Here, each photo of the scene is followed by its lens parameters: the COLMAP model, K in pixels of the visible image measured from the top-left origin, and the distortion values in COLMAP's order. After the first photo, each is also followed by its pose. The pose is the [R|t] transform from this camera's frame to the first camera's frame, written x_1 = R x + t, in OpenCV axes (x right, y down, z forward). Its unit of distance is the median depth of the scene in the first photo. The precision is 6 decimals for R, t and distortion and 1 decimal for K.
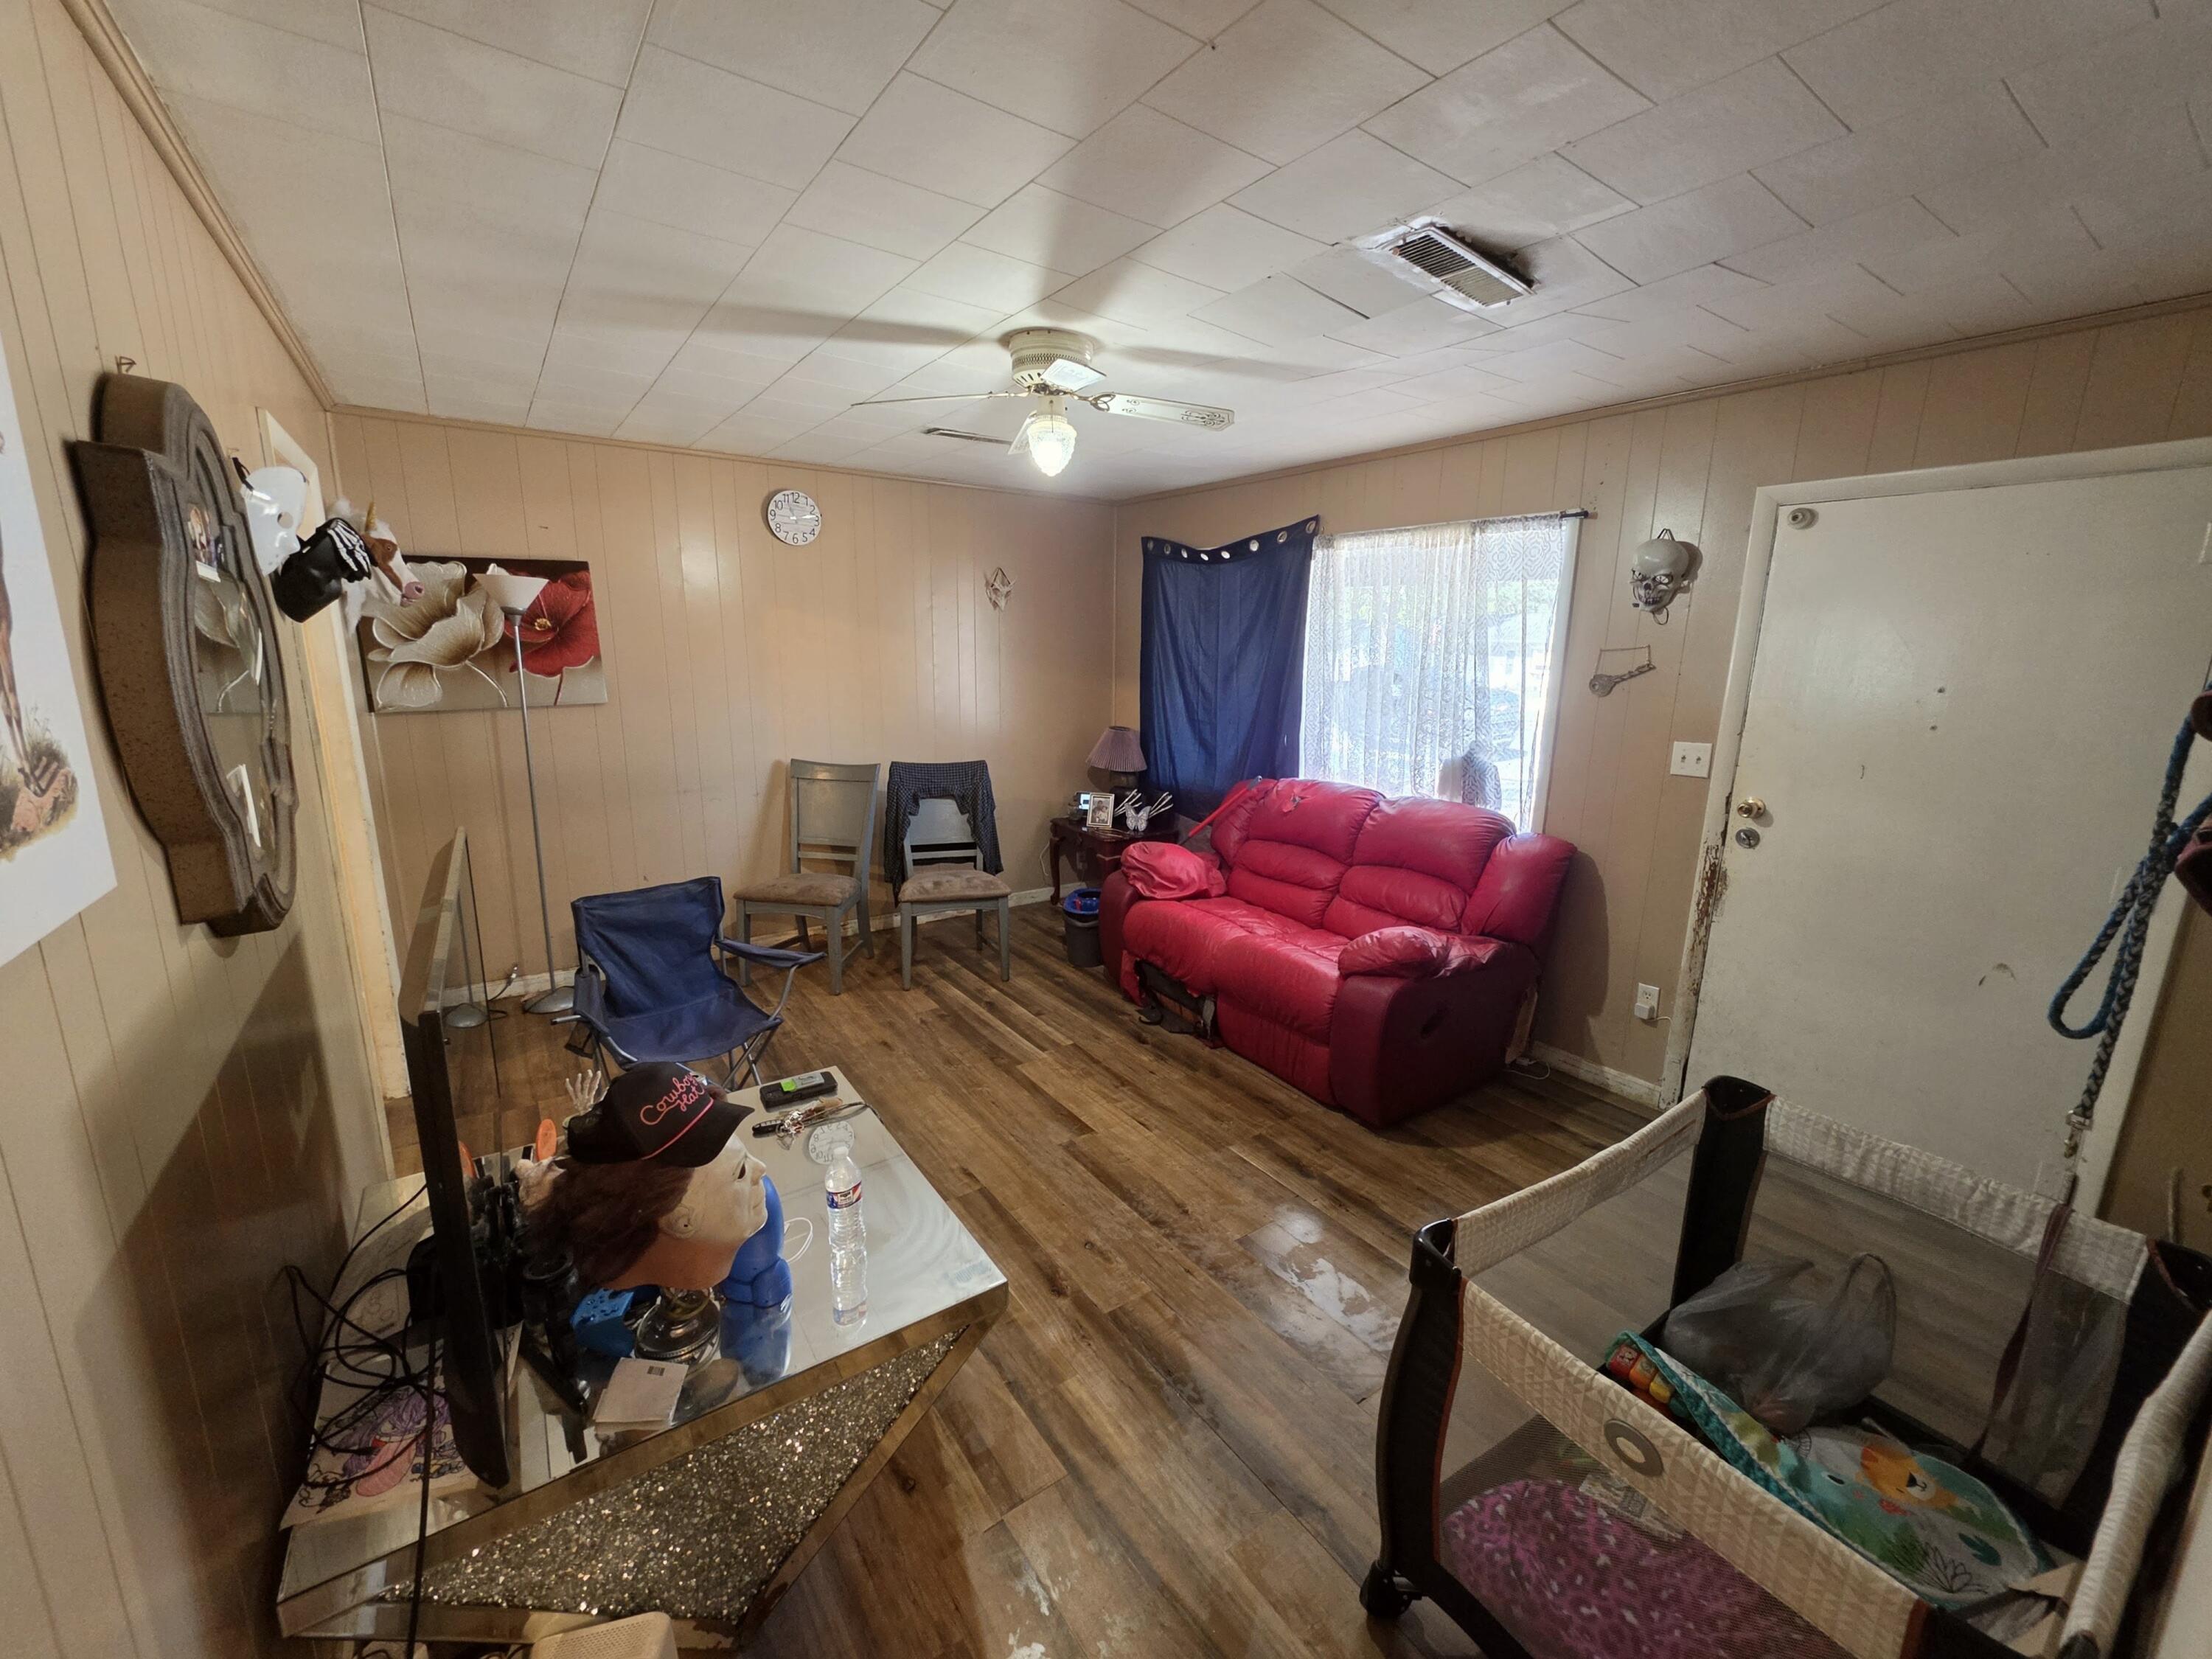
lens RADIAL K [[890.3, 0, 1125.3], [0, 890.3, 829.0], [0, 0, 1]] dist [0.000287, 0.001138]
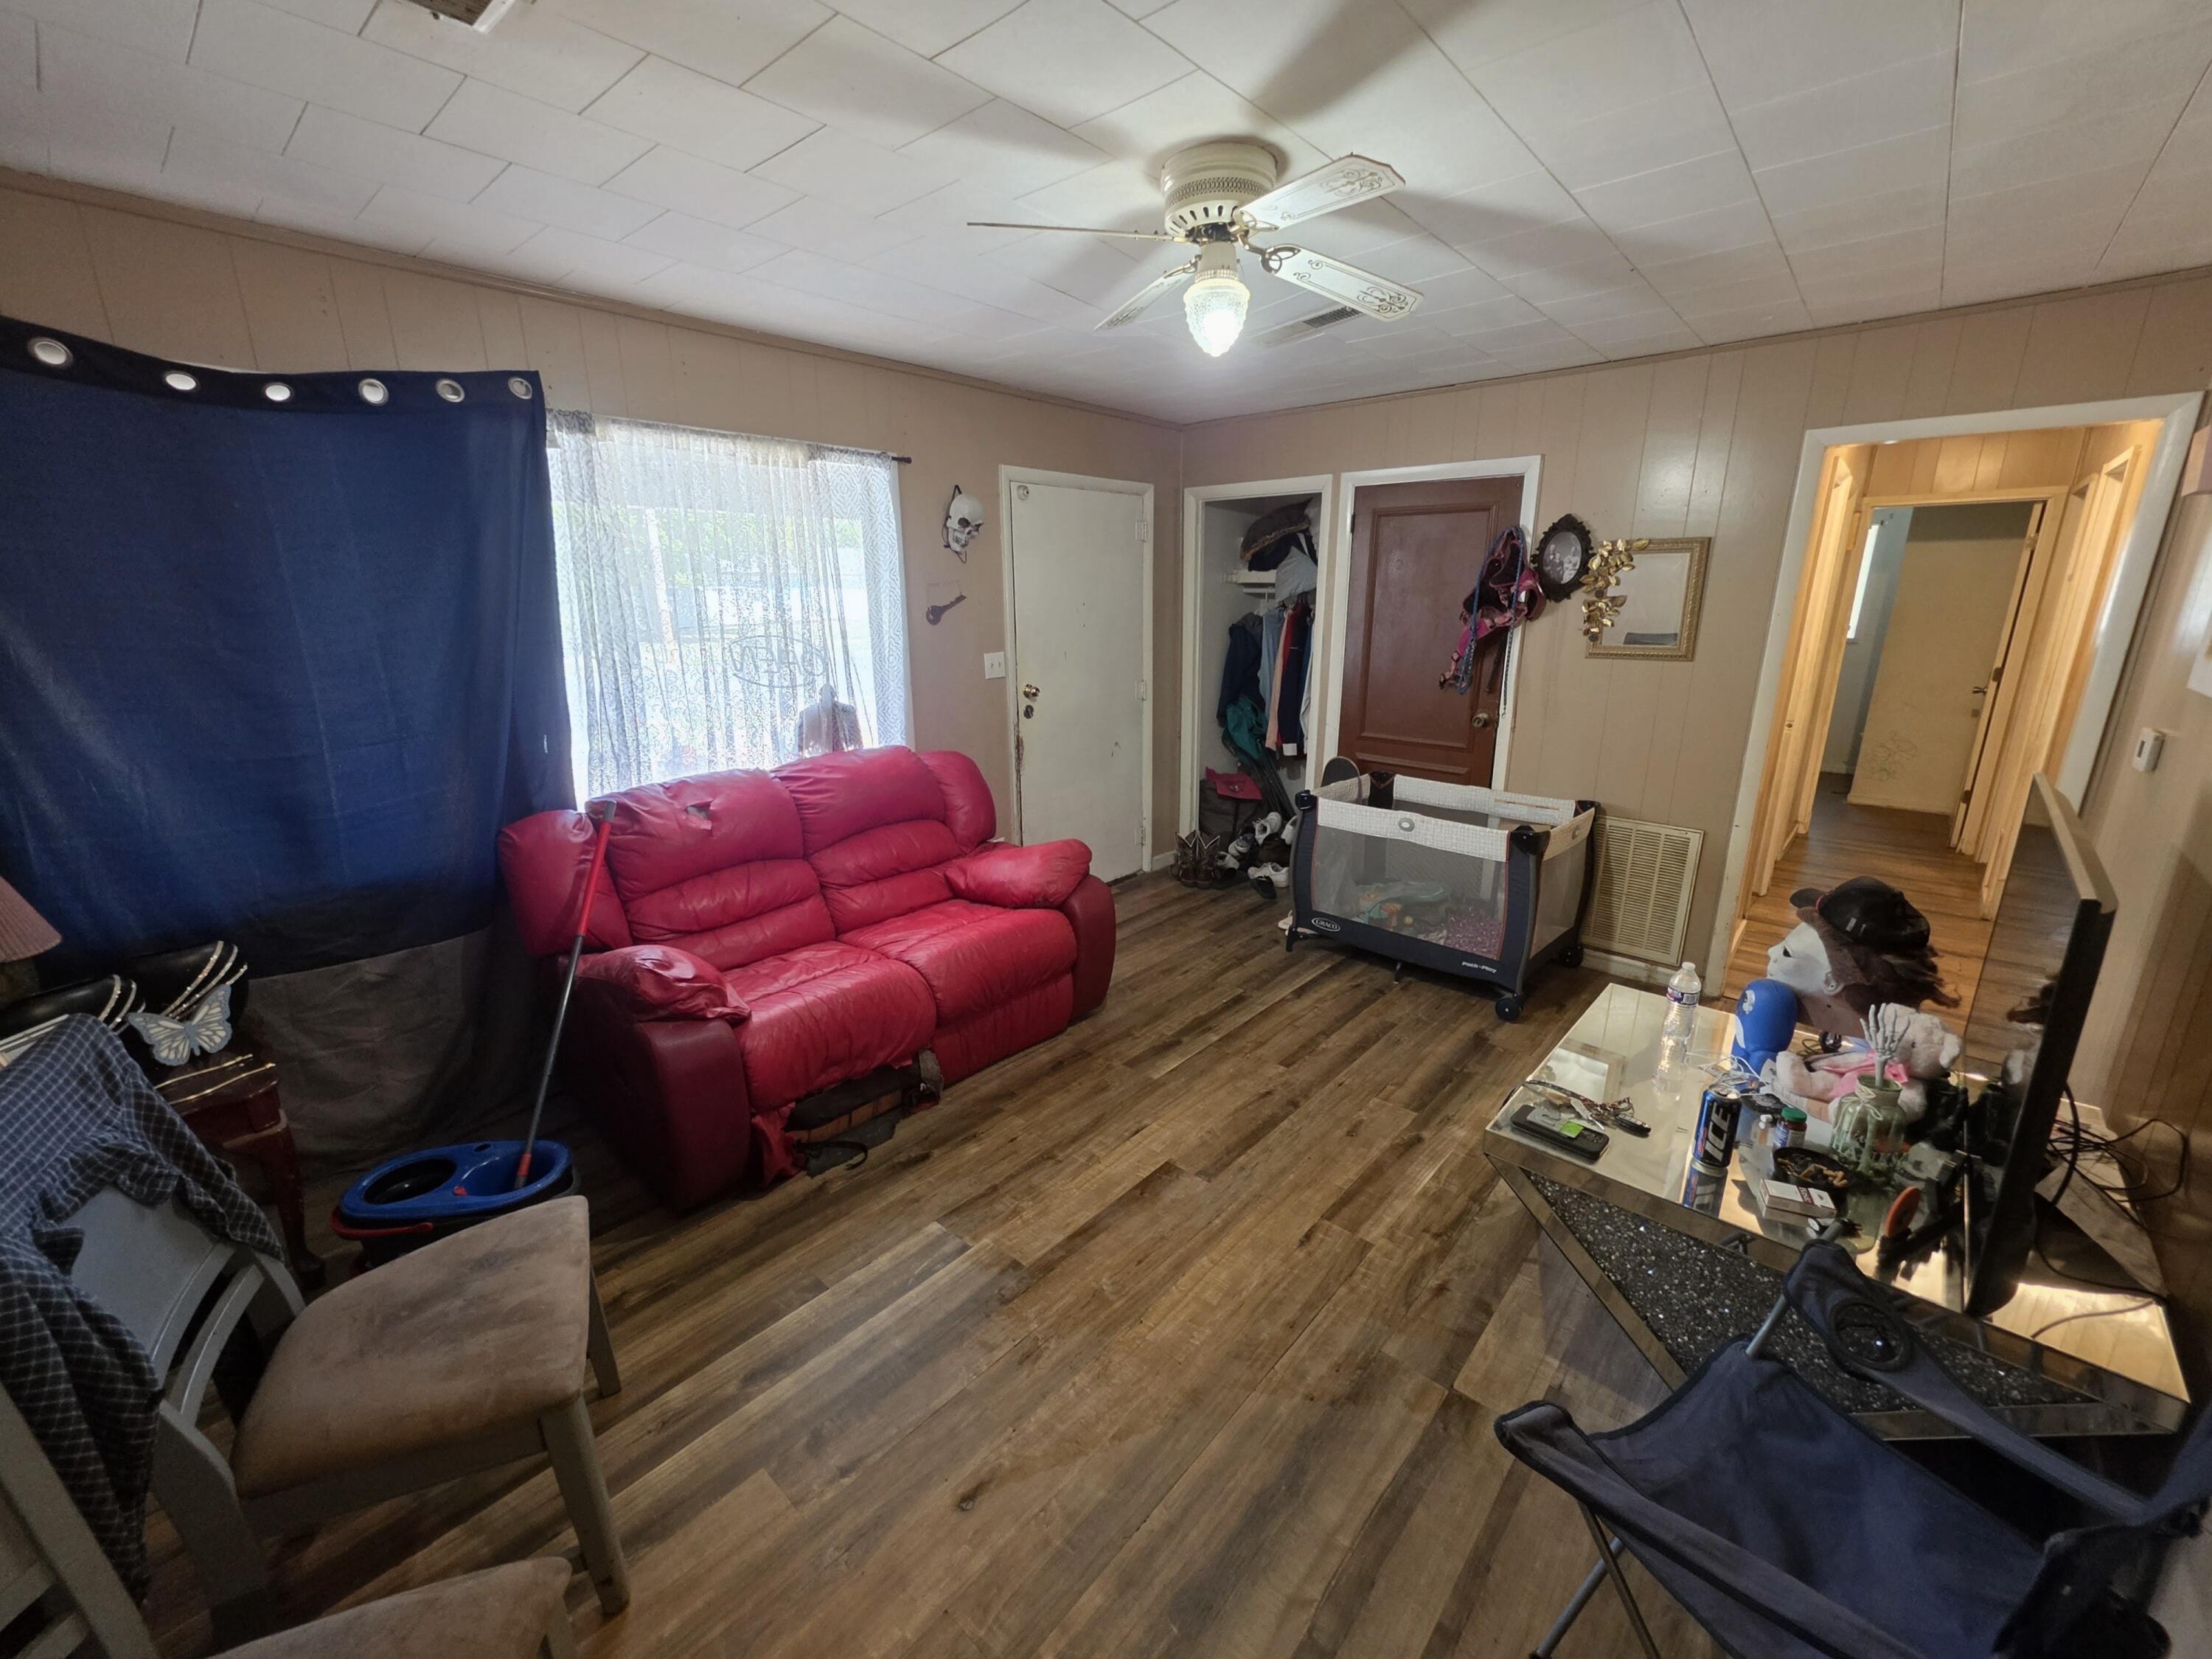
lens RADIAL K [[890.3, 0, 1111.8], [0, 890.3, 829.4], [0, 0, 1]] dist [0.000287, 0.001138]
pose [[-0.216802, -0.270974, 0.937854, -0.617337], [0.205023, 0.926639, 0.315129, -0.197983], [-0.954443, 0.260602, -0.145342, 0.912740]]
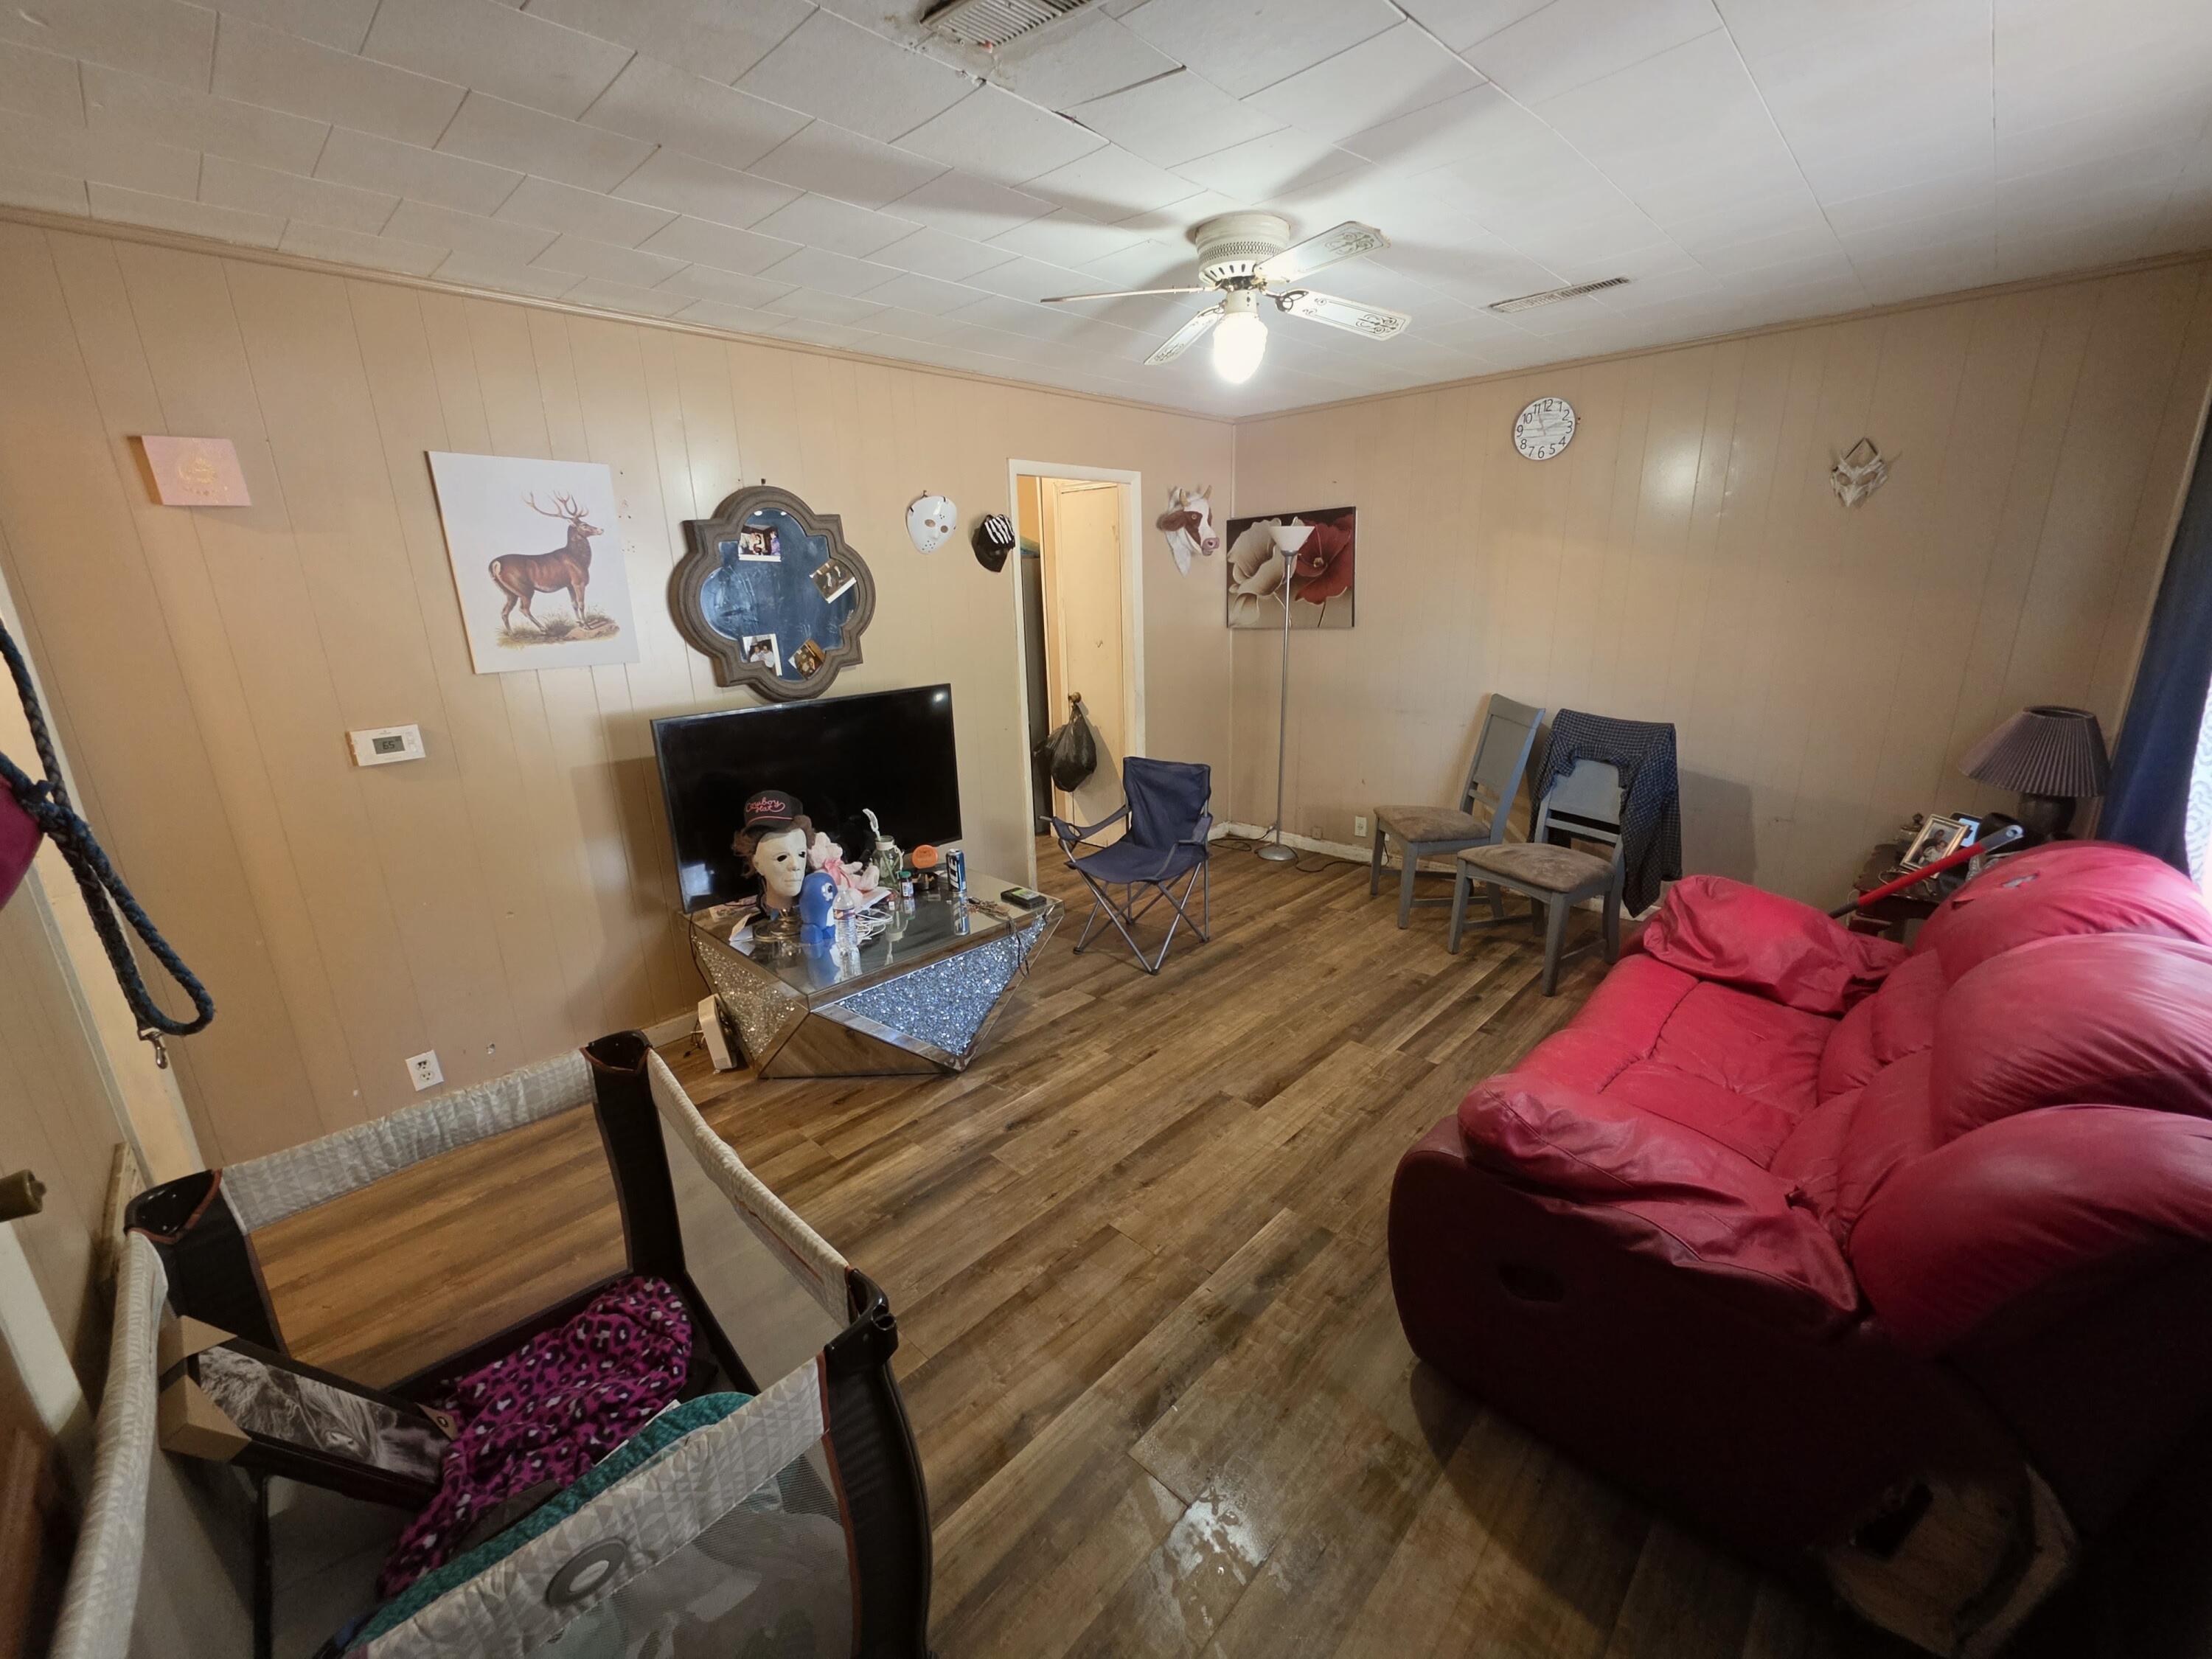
lens RADIAL K [[890.3, 0, 1108.3], [0, 890.3, 828.5], [0, 0, 1]] dist [0.000287, 0.001138]
pose [[0.177994, 0.245827, -0.952831, 0.619657], [-0.176418, 0.960577, 0.214870, -0.089522], [0.968088, 0.129851, 0.214345, 0.514433]]
